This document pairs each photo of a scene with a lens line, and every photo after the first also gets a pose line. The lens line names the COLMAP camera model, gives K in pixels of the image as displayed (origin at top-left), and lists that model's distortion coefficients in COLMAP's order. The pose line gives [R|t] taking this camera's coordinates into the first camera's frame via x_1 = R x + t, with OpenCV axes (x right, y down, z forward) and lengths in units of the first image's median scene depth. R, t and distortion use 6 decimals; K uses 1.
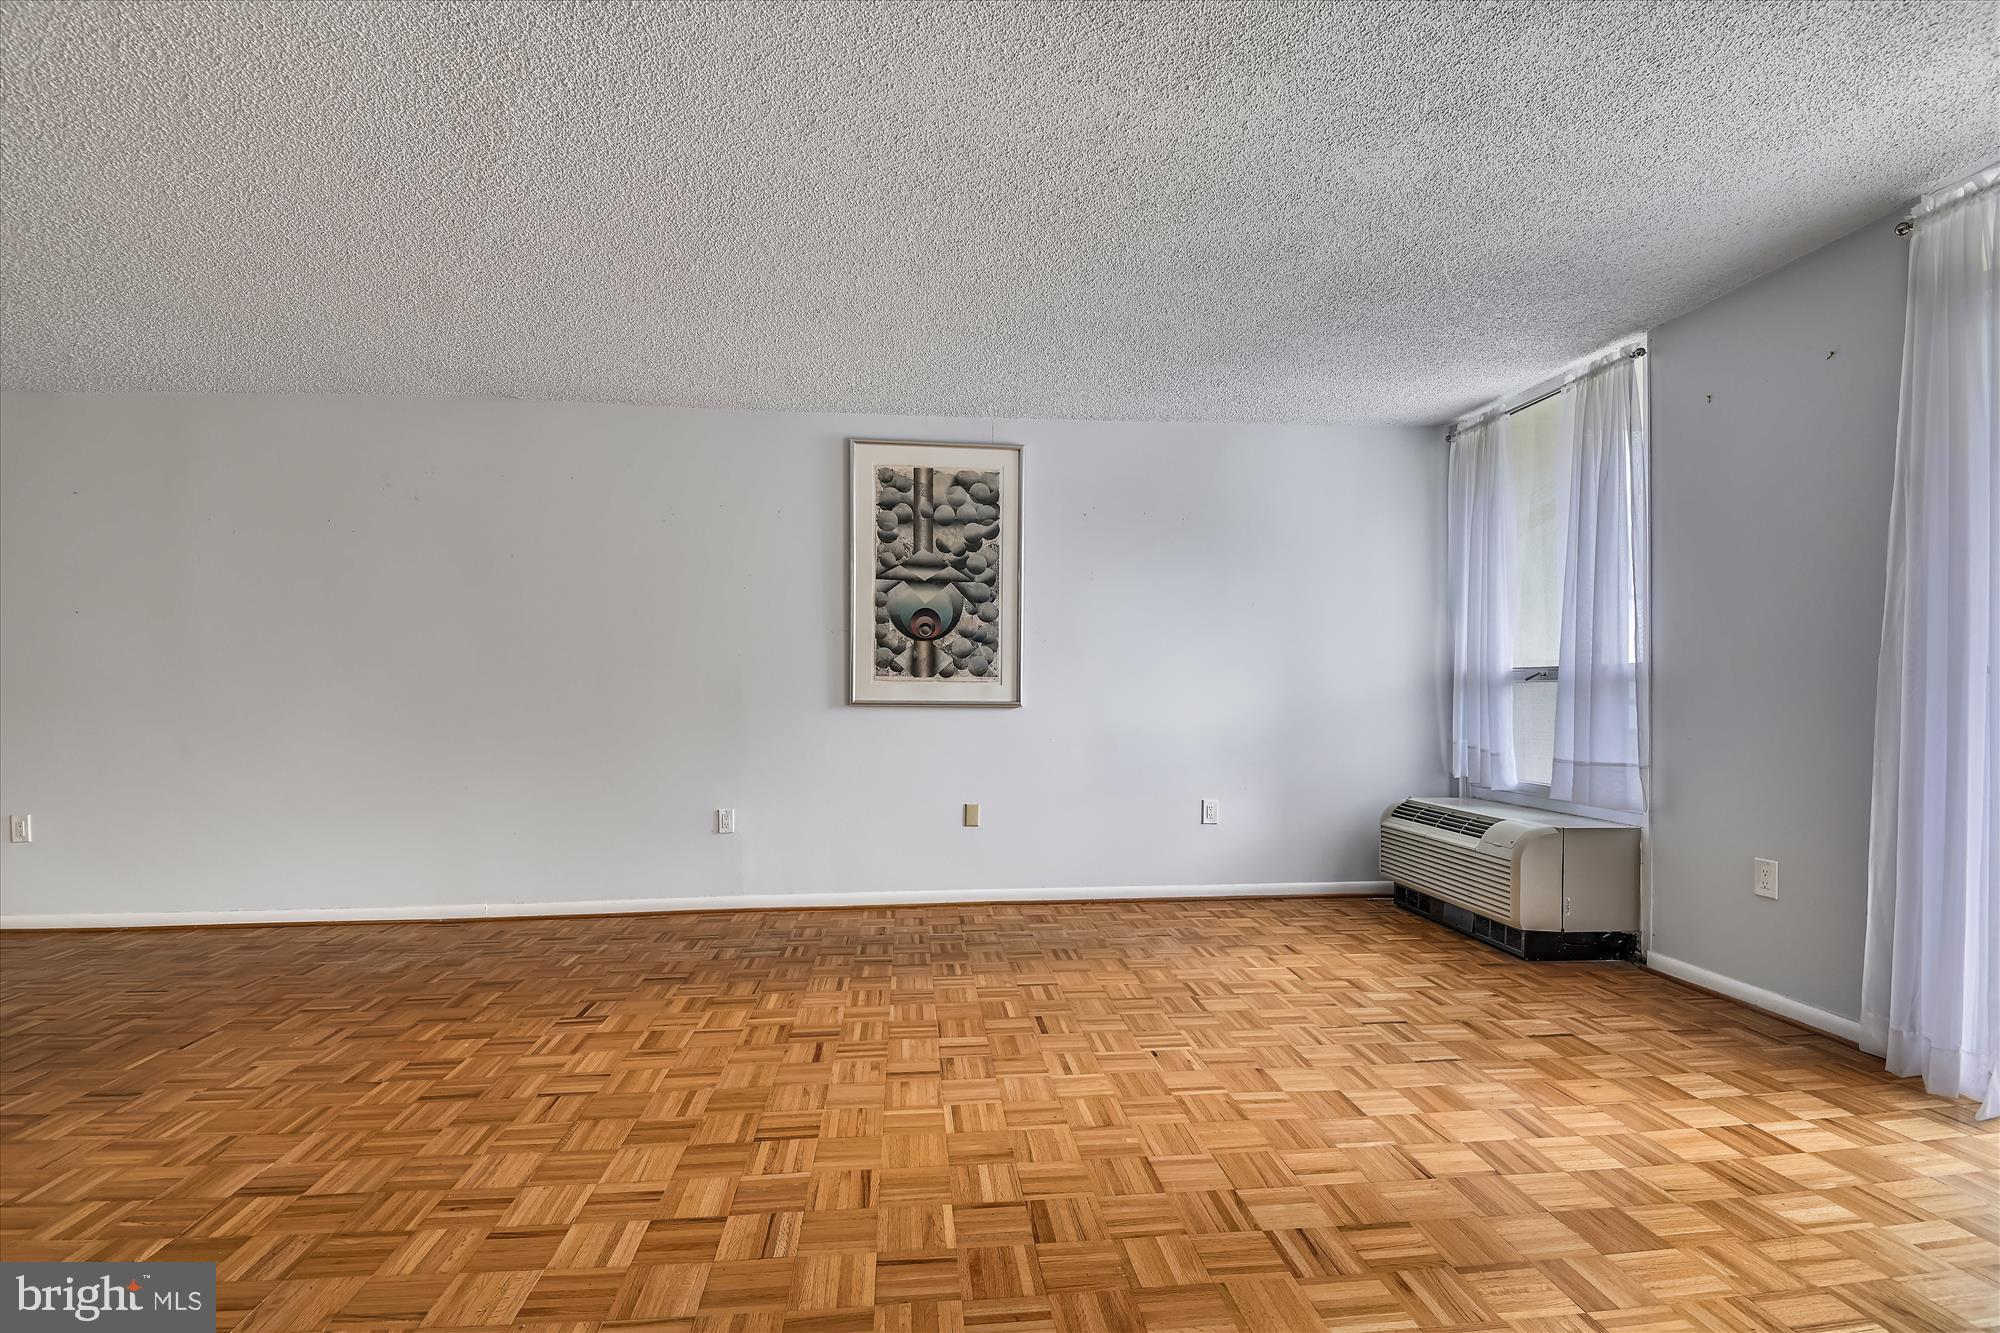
lens RADIAL K [[913.4, 0, 977.1], [0, 913.4, 689.6], [0, 0, 1]] dist [-0.004187, -0.005640]
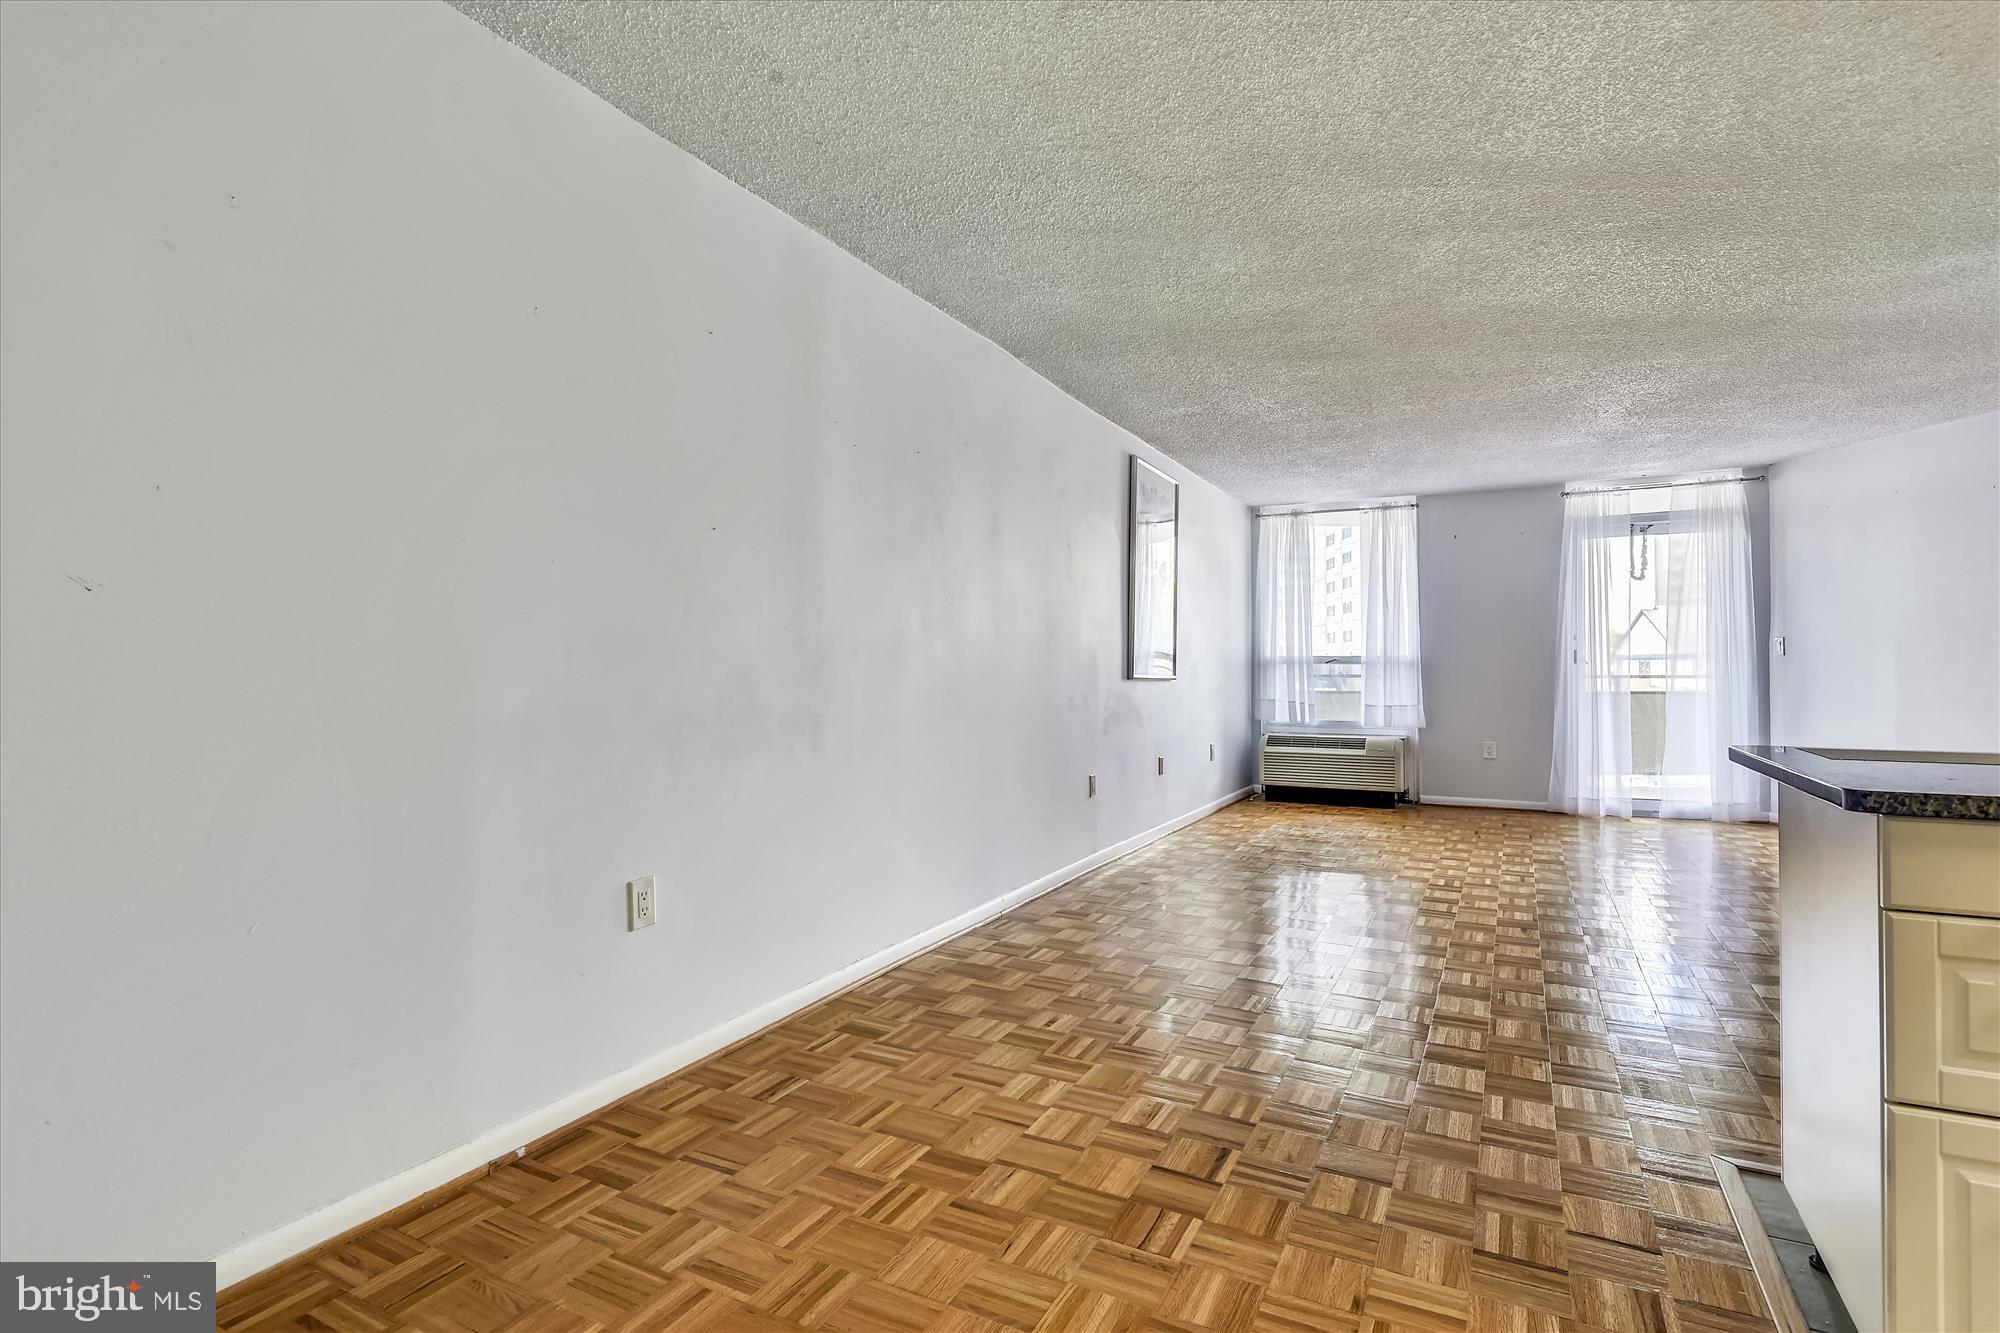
lens RADIAL K [[984.7, 0, 950.8], [0, 984.7, 654.0], [0, 0, 1]] dist [0.006633, -0.006429]
pose [[0.574662, 0.018614, 0.818179, -1.312138], [-0.002835, 0.999781, -0.020755, 0.012033], [-0.818386, 0.009608, 0.574589, 0.450513]]
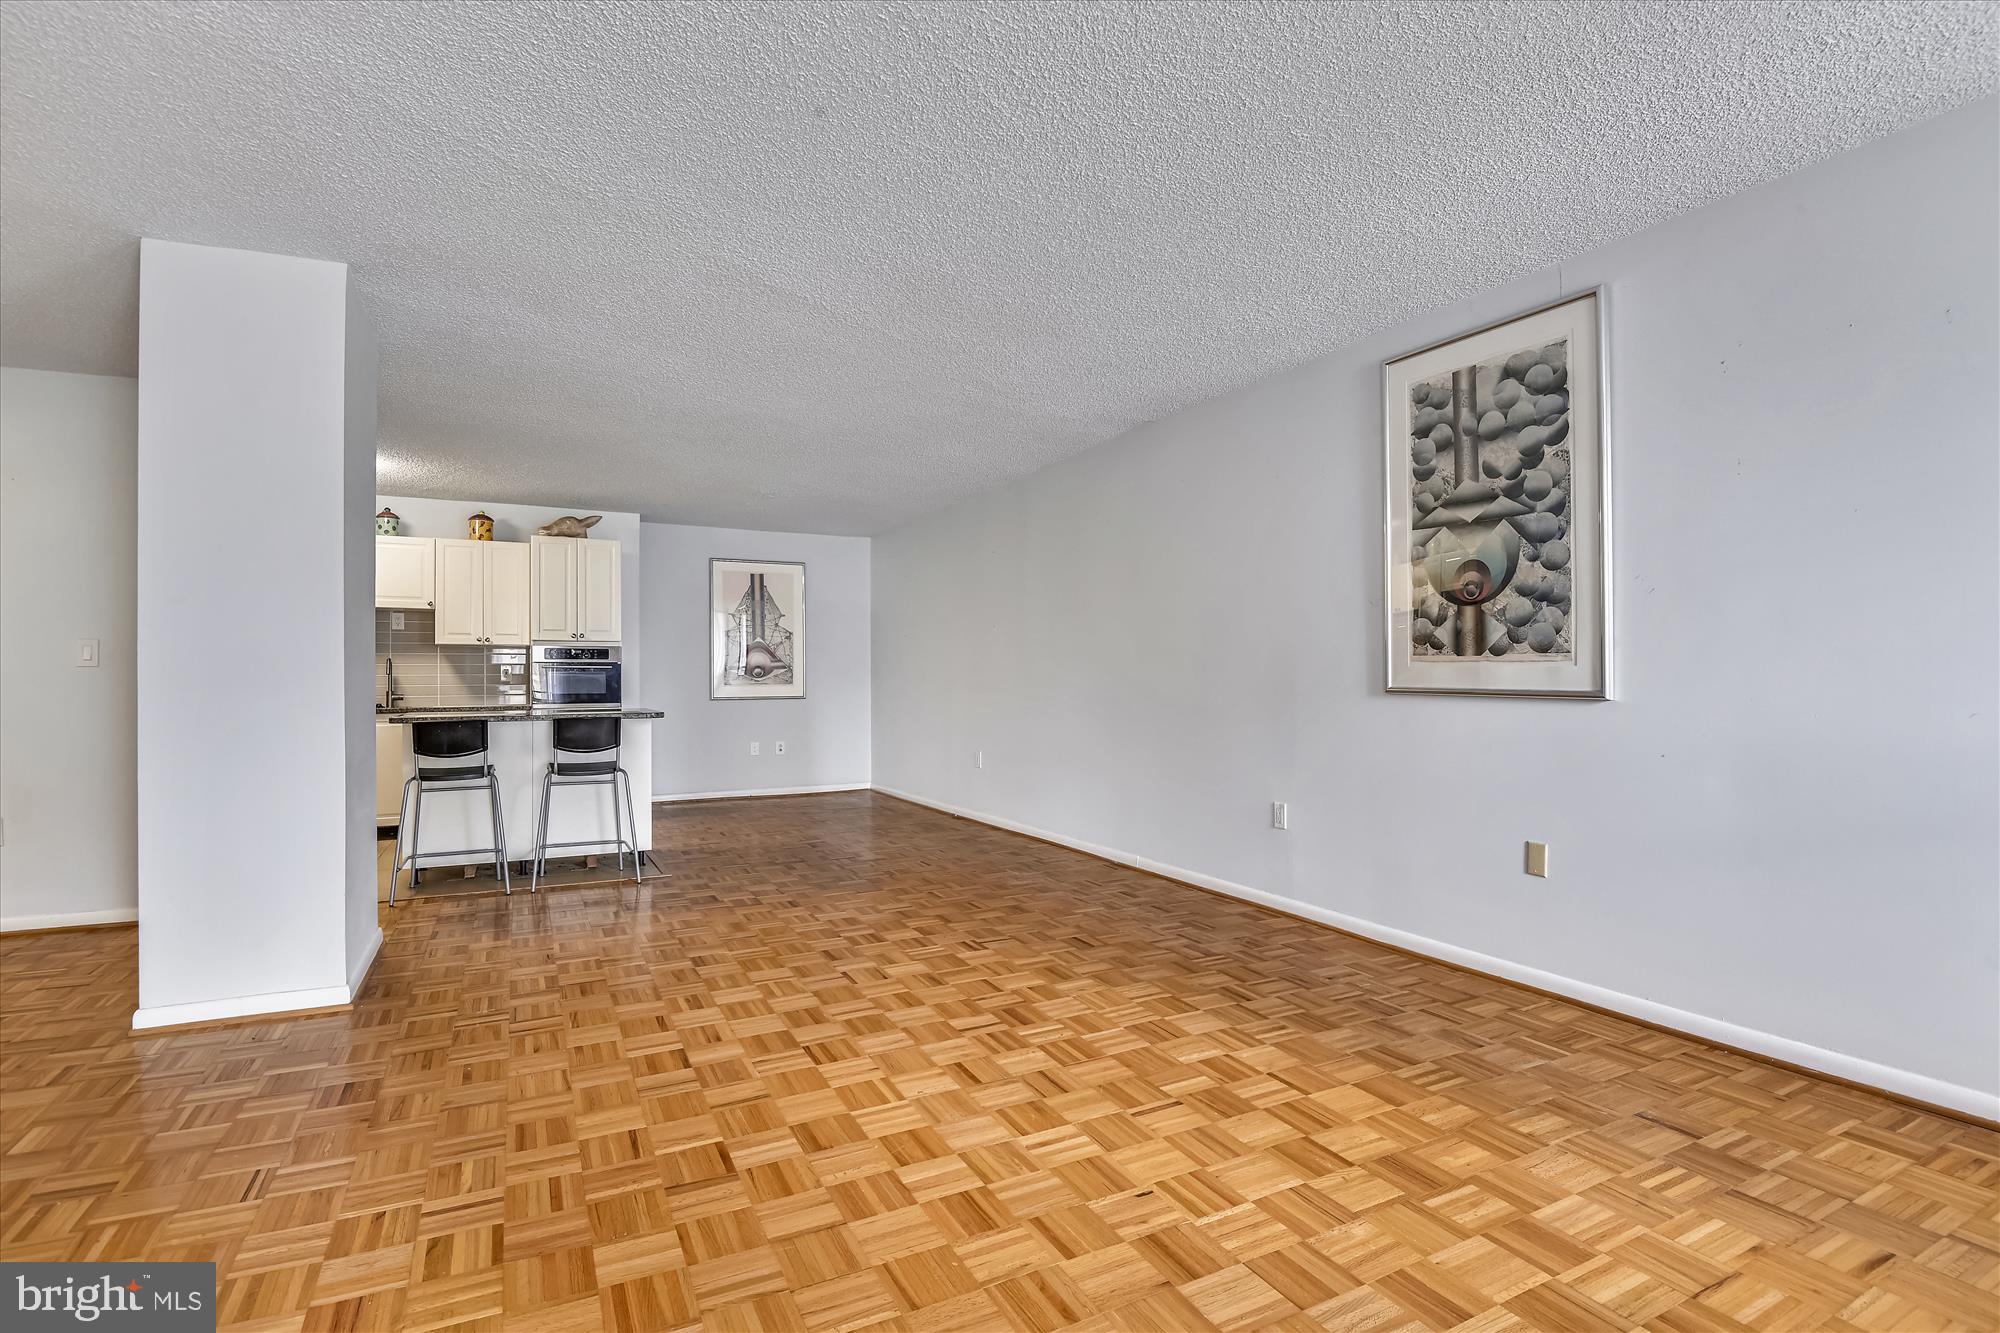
lens RADIAL K [[931.8, 0, 1006.2], [0, 931.8, 665.6], [0, 0, 1]] dist [0.000633, -0.000910]
pose [[0.373142, -0.009589, -0.927725, 0.492187], [0.002202, 0.999953, -0.009450, 0.000495], [0.927772, 0.001483, 0.373145, 0.383581]]
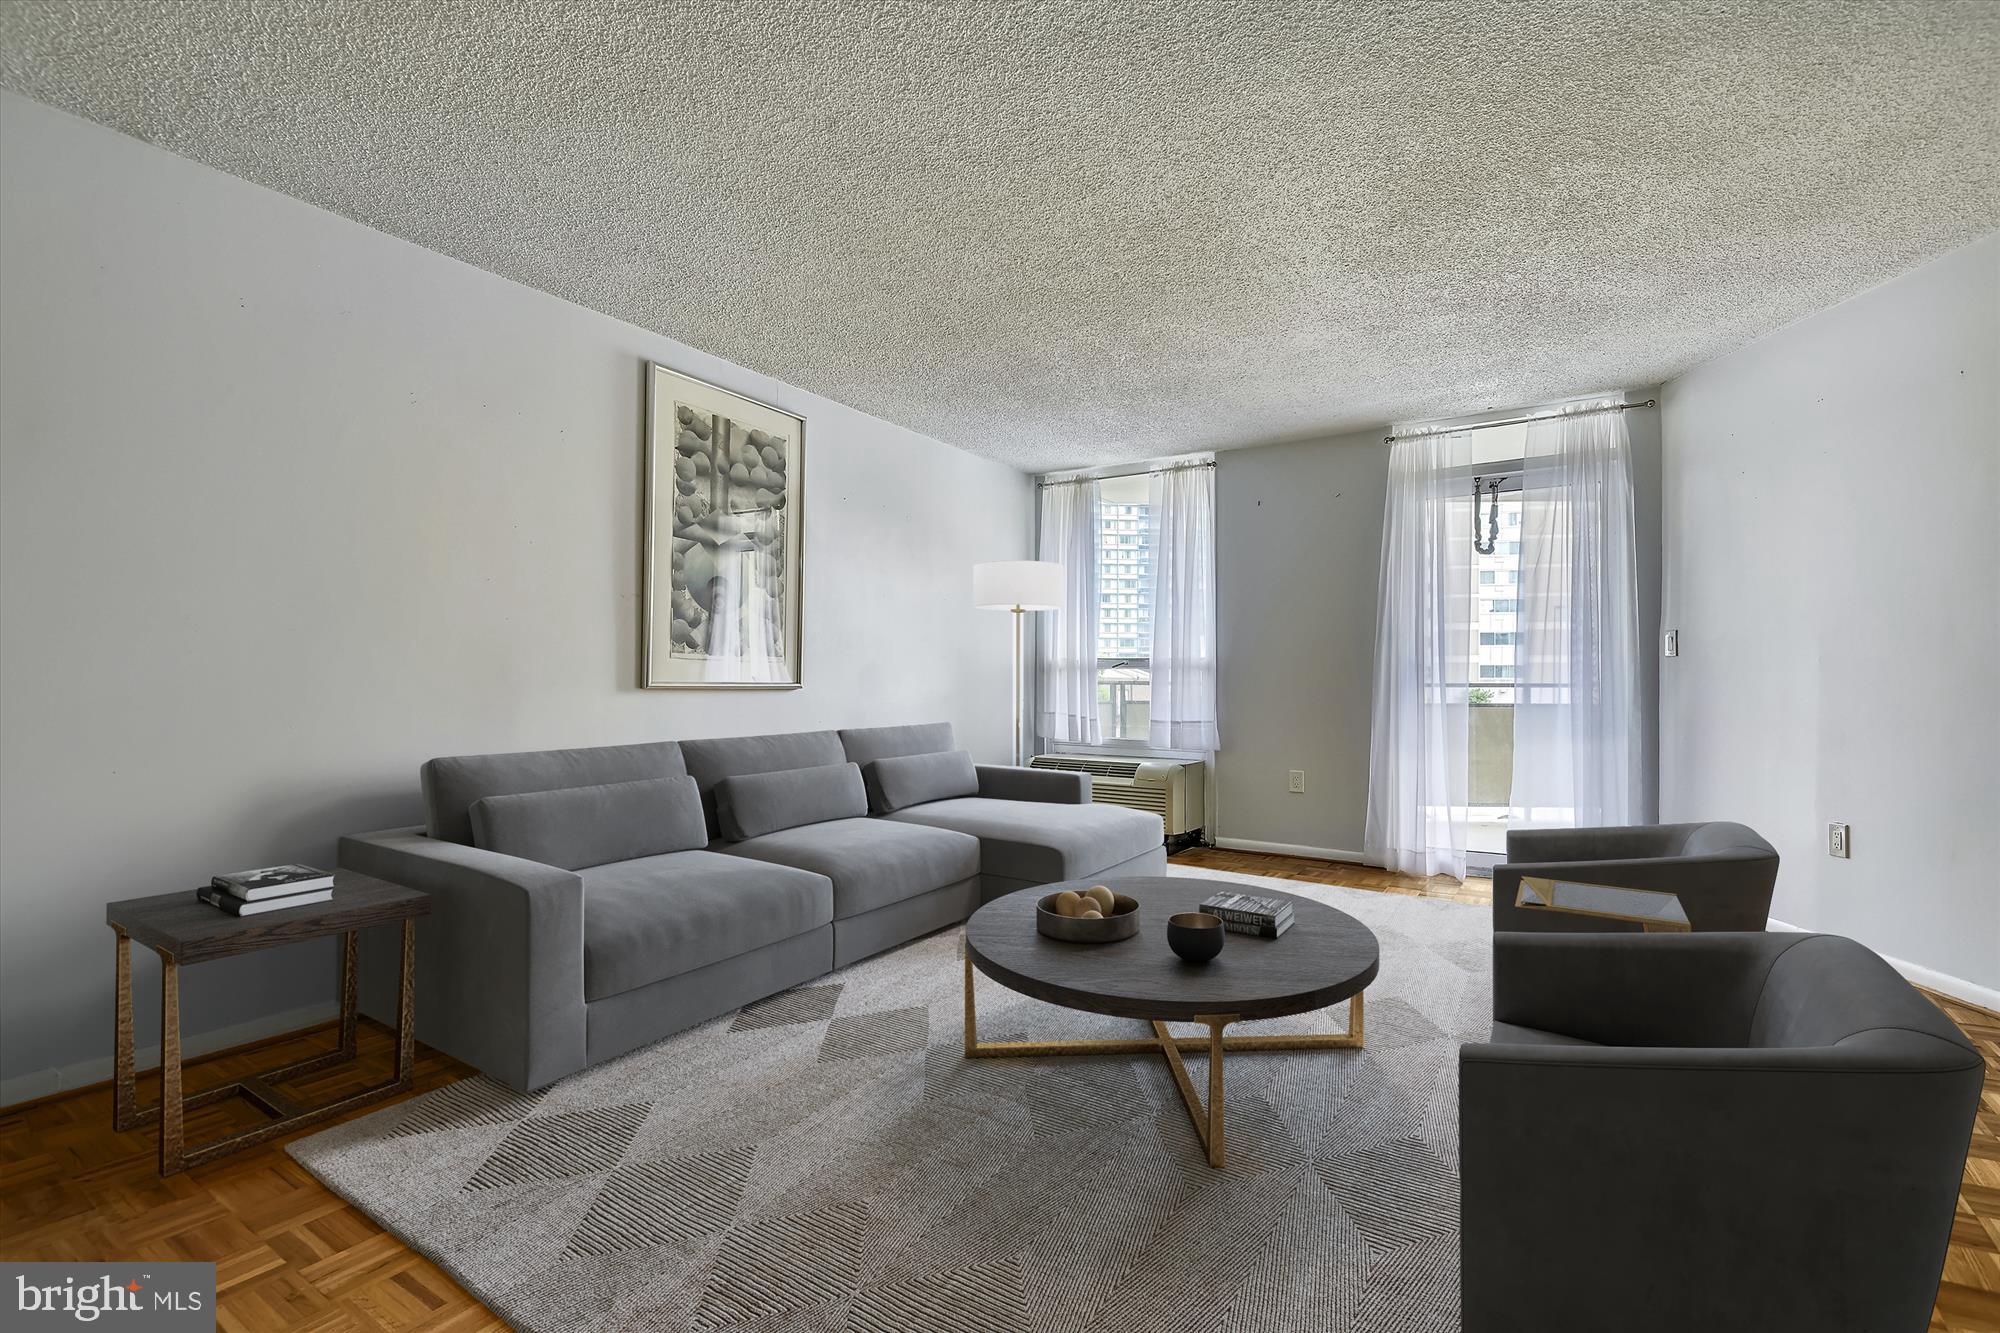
lens RADIAL K [[869.3, 0, 984.4], [0, 869.3, 670.9], [0, 0, 1]] dist [0.001647, -0.000247]
pose [[0.621048, 0.010571, 0.783701, -0.553884], [-0.005461, 0.999943, -0.009160, 0.007819], [-0.783754, 0.001409, 0.621070, 0.283101]]
